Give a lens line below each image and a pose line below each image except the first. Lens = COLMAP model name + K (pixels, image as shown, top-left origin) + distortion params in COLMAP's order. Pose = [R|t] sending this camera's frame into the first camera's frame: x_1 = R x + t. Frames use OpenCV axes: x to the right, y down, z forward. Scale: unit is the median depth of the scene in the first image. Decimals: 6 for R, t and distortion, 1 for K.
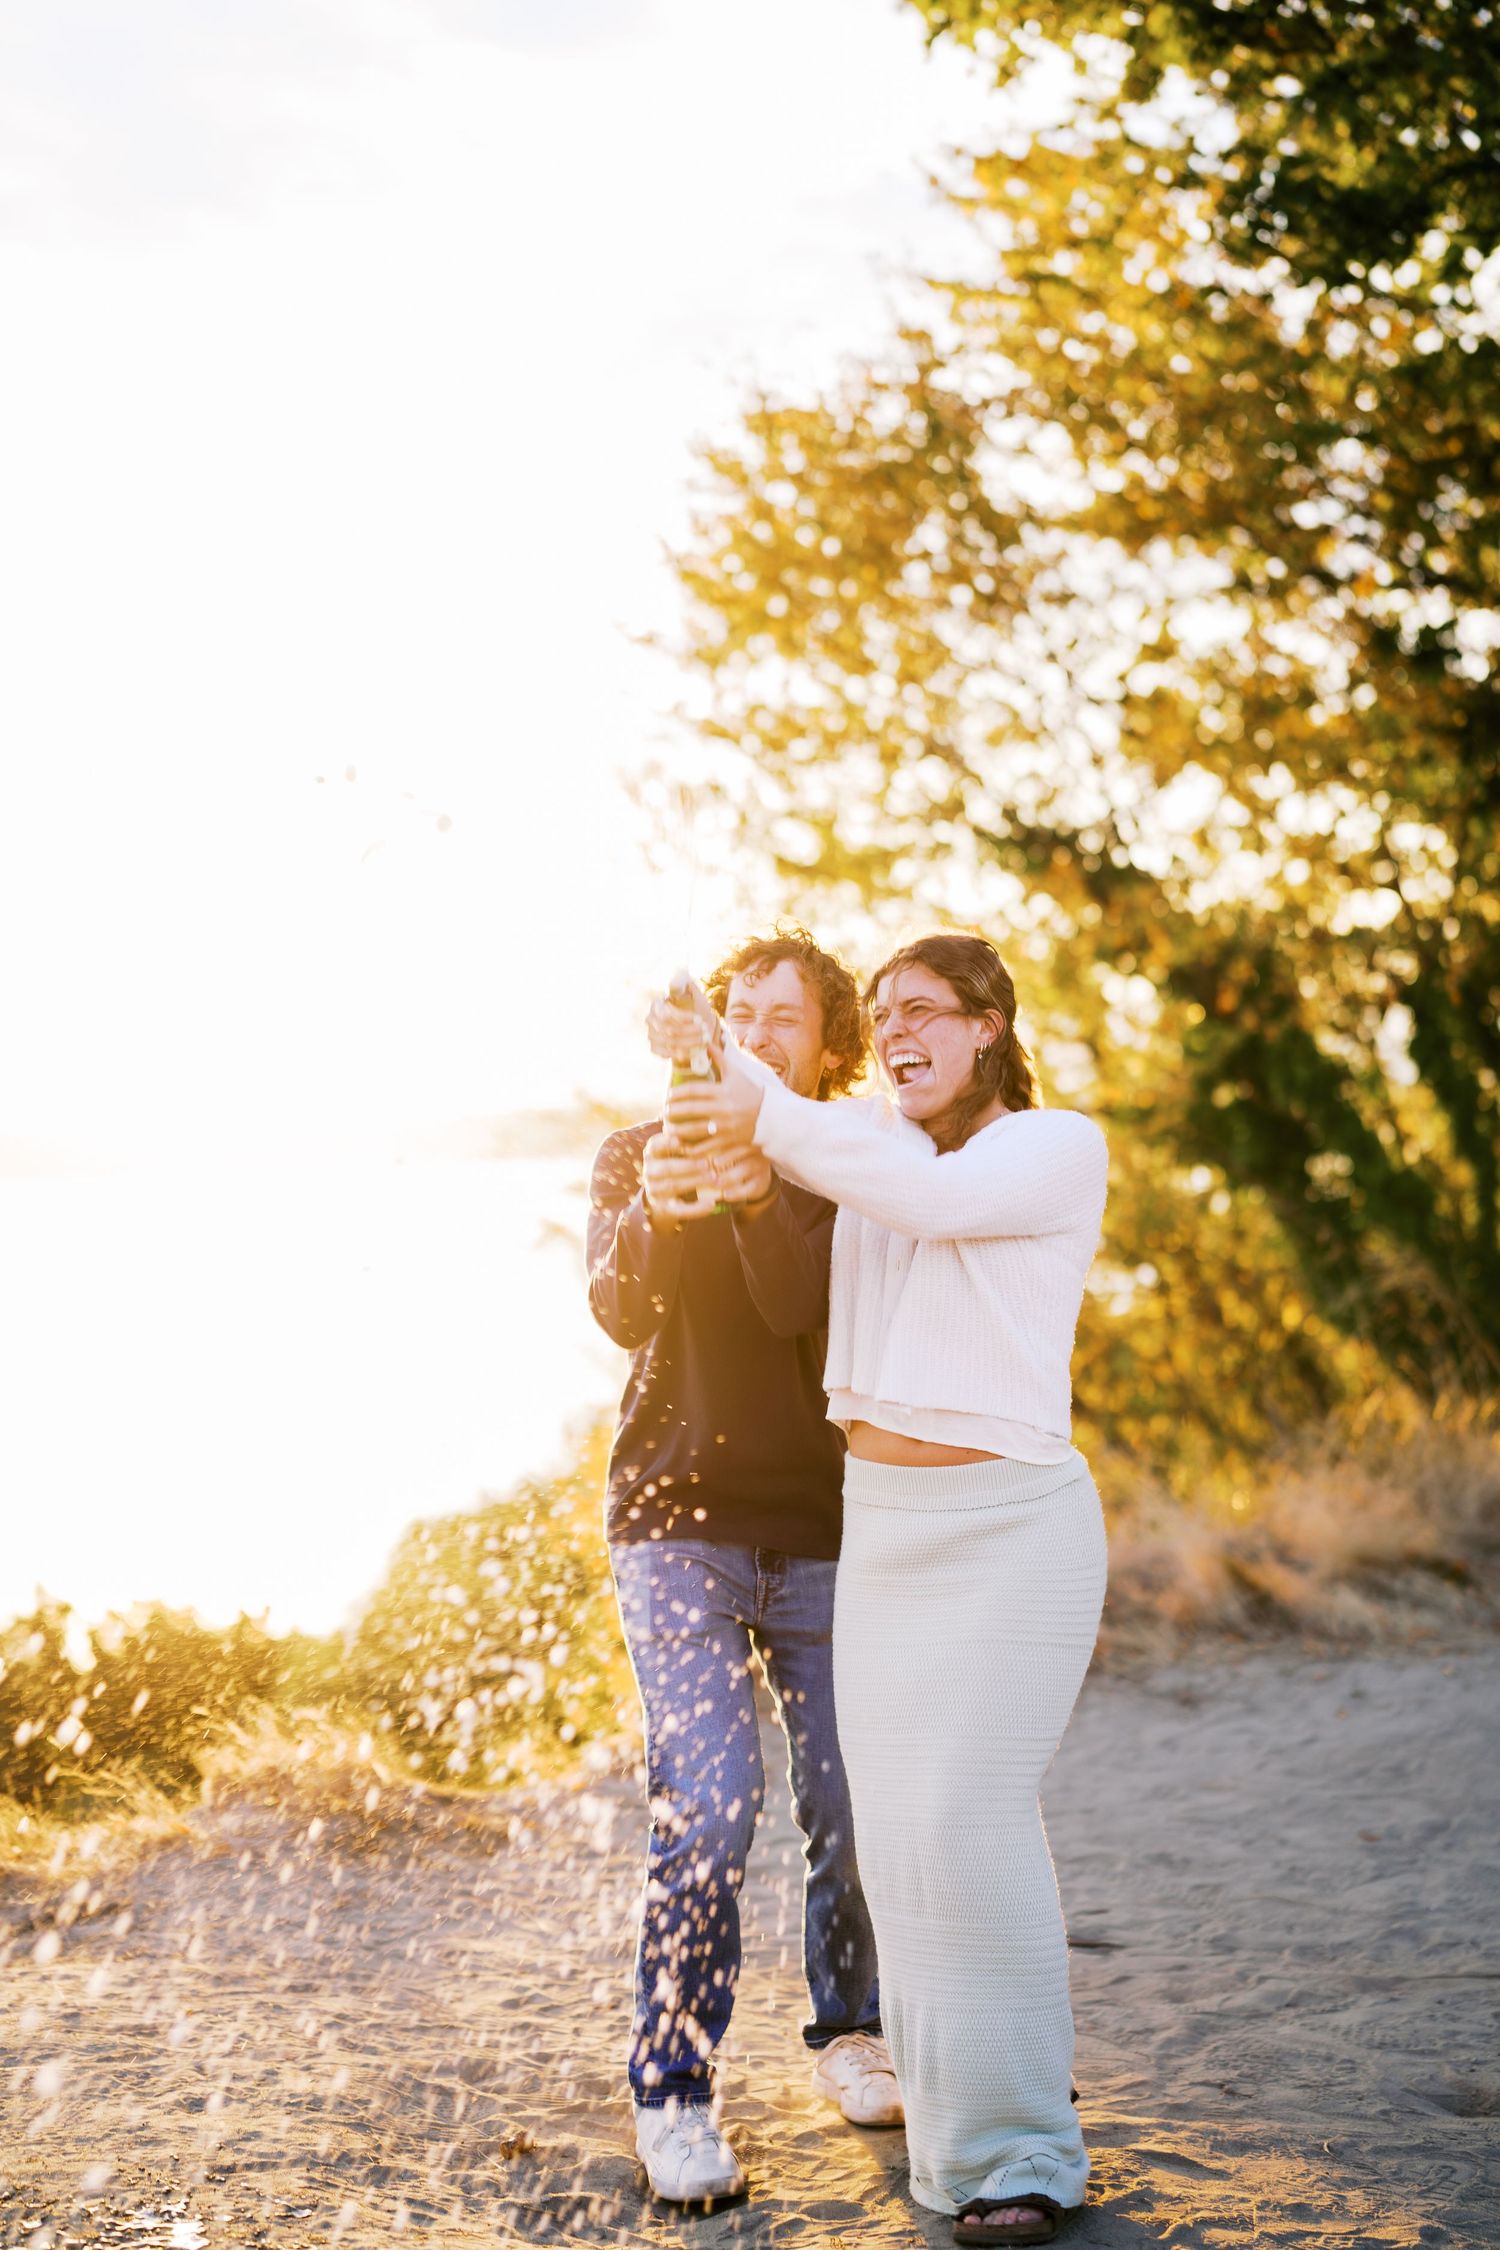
lens RADIAL K [[3141.4, 0, 750.0], [0, 3141.4, 1125.0], [0, 0, 1]] dist [-0.035299, 0.570082]
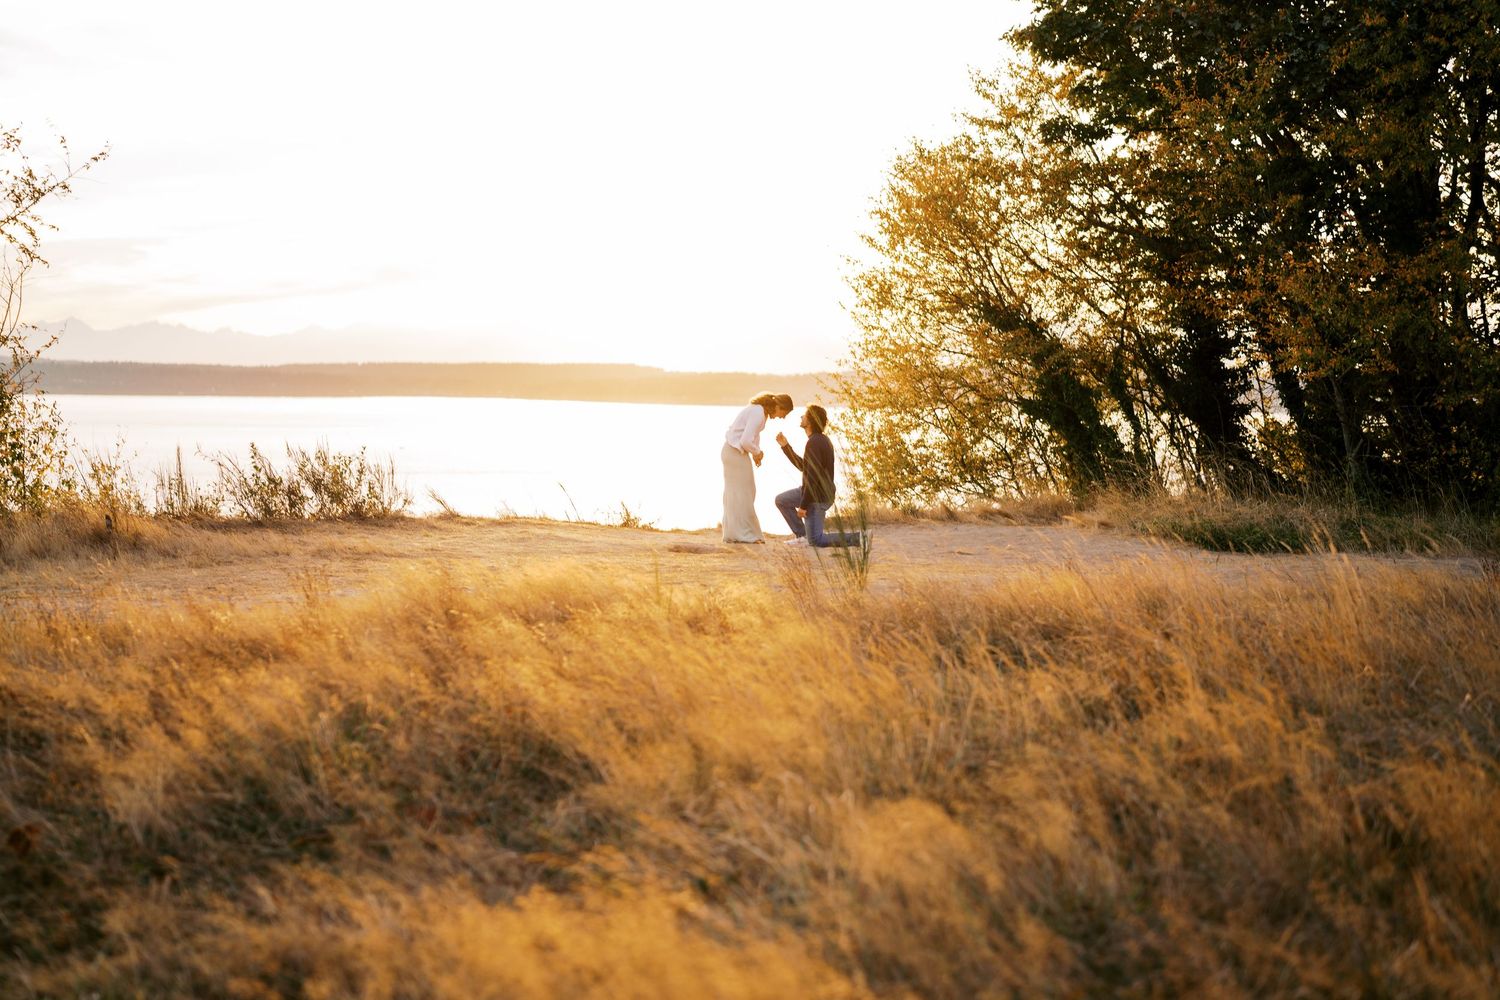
lens RADIAL K [[2008.3, 0, 744.4], [0, 2008.3, 474.0], [0, 0, 1]] dist [-0.134178, 0.835214]
pose [[0.987006, 0.058529, -0.149641, 0.171063], [-0.051996, 0.997531, 0.047207, -0.014300], [0.152035, -0.038813, 0.987613, -1.067079]]
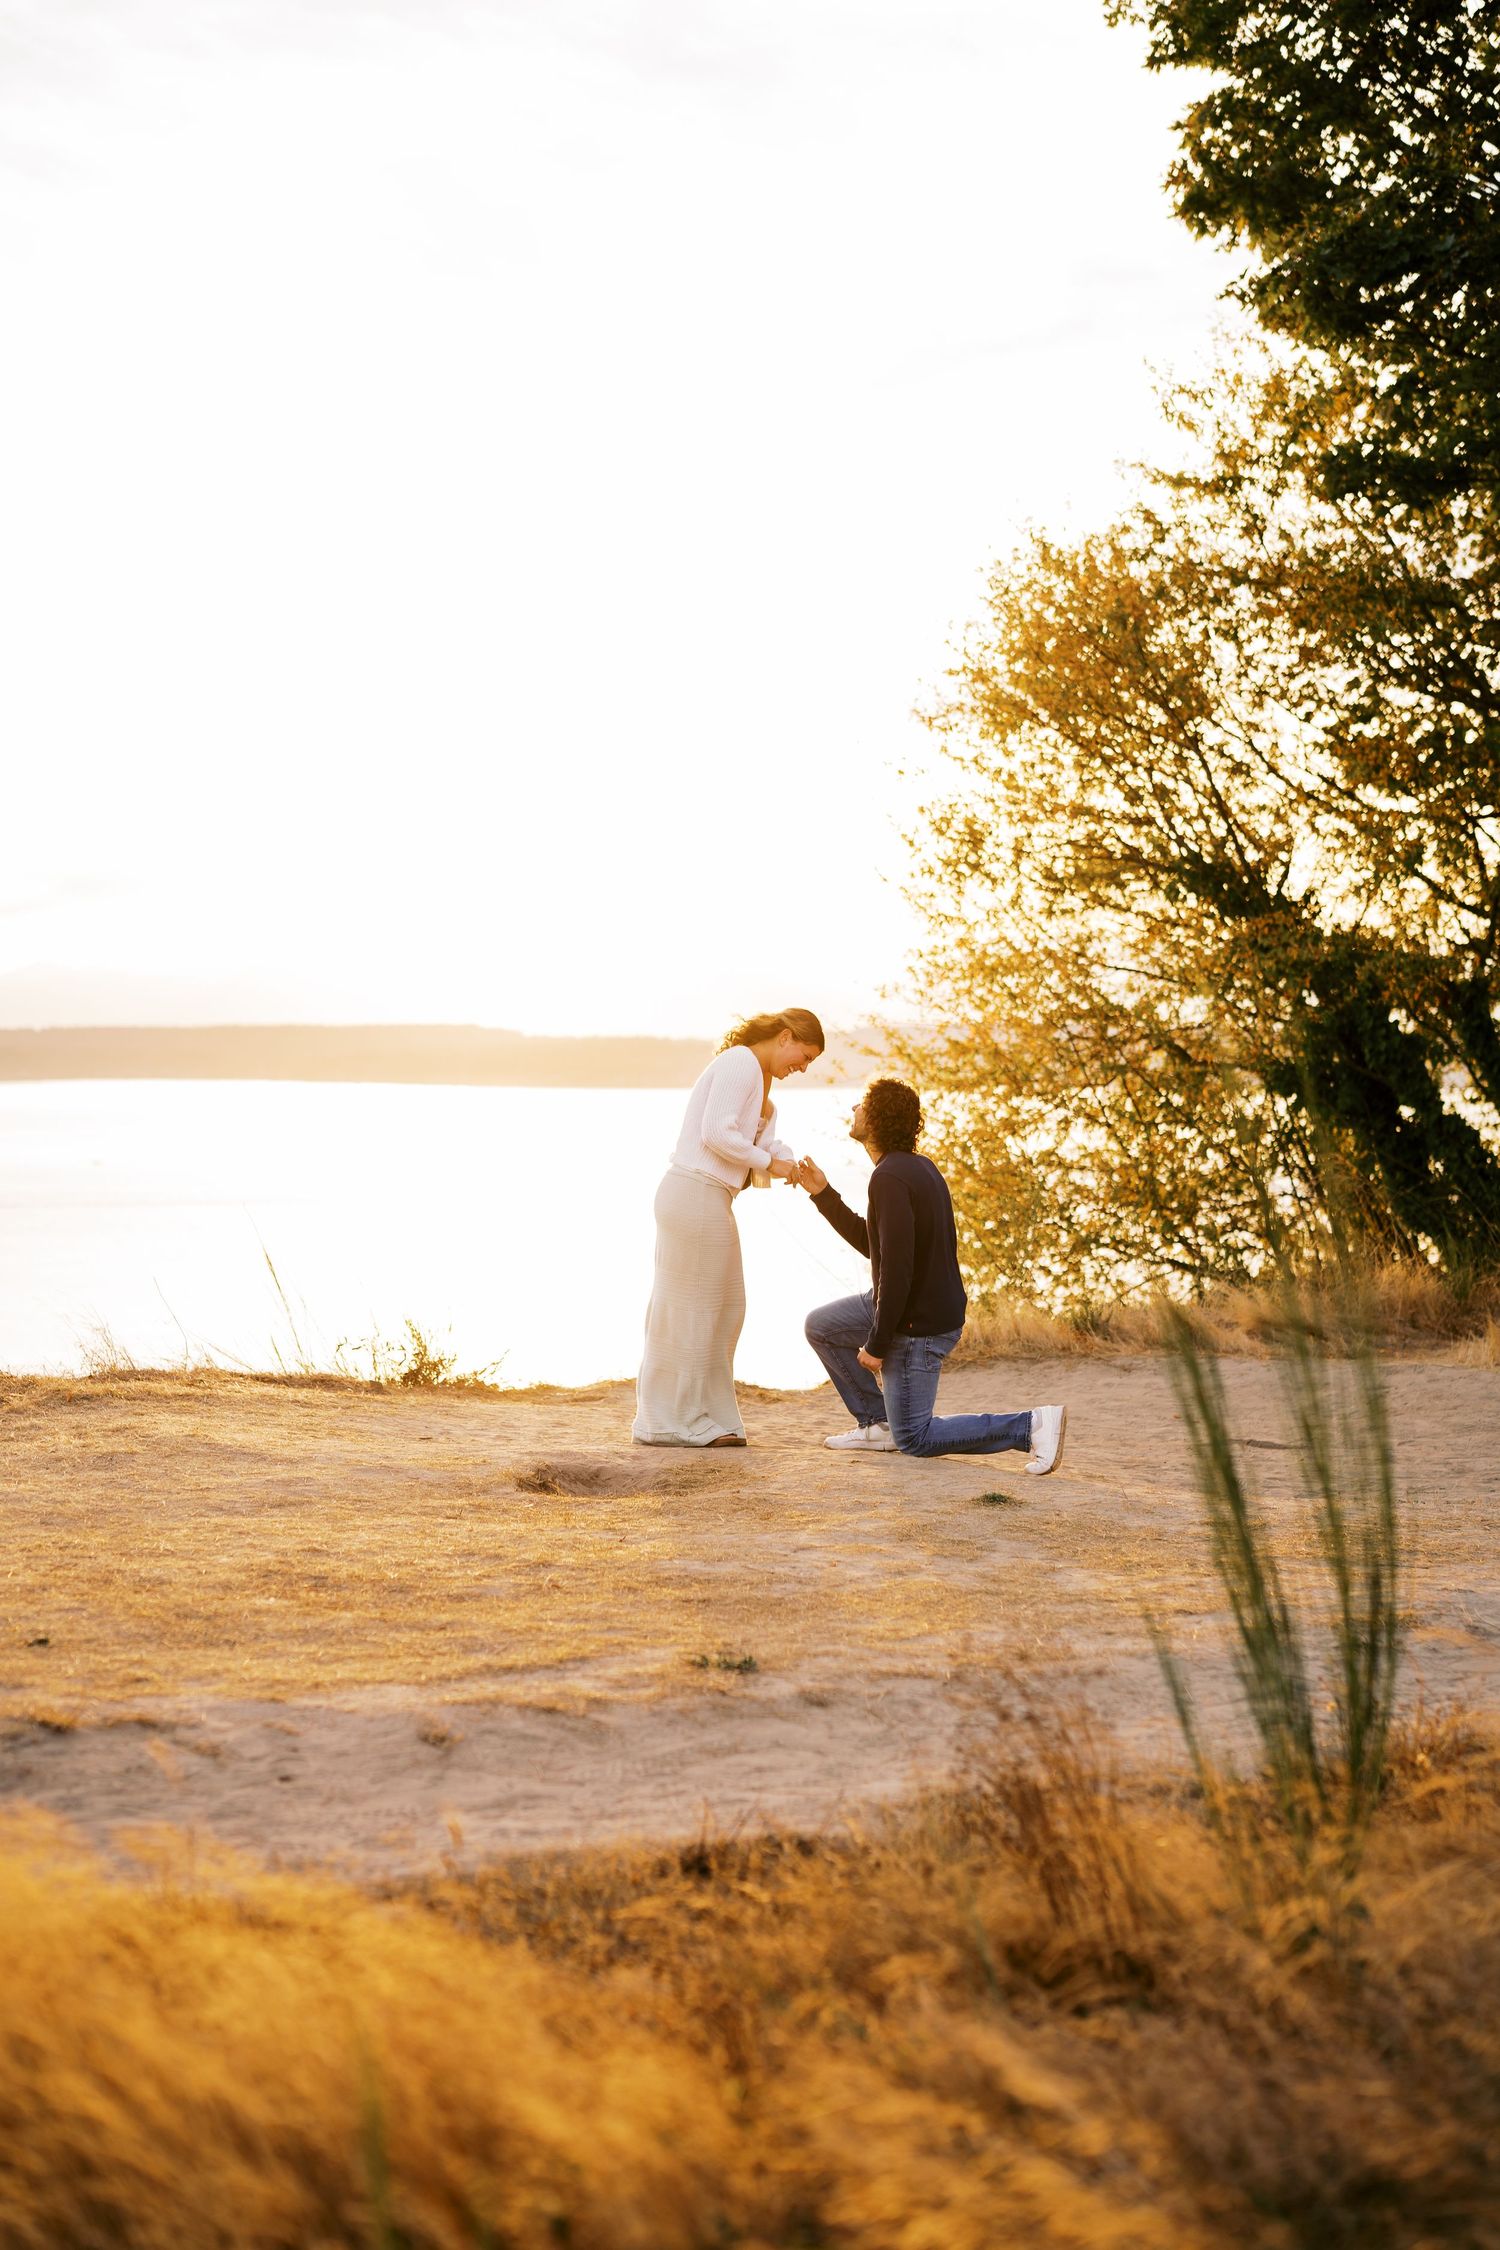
lens RADIAL K [[3245.9, 0, 752.8], [0, 3245.9, 1090.0], [0, 0, 1]] dist [0.028246, 0.119128]
pose [[0.991788, 0.042031, -0.120791, 0.076482], [-0.040810, 0.999088, 0.012559, -0.004619], [0.121208, -0.007526, 0.992599, -0.557123]]
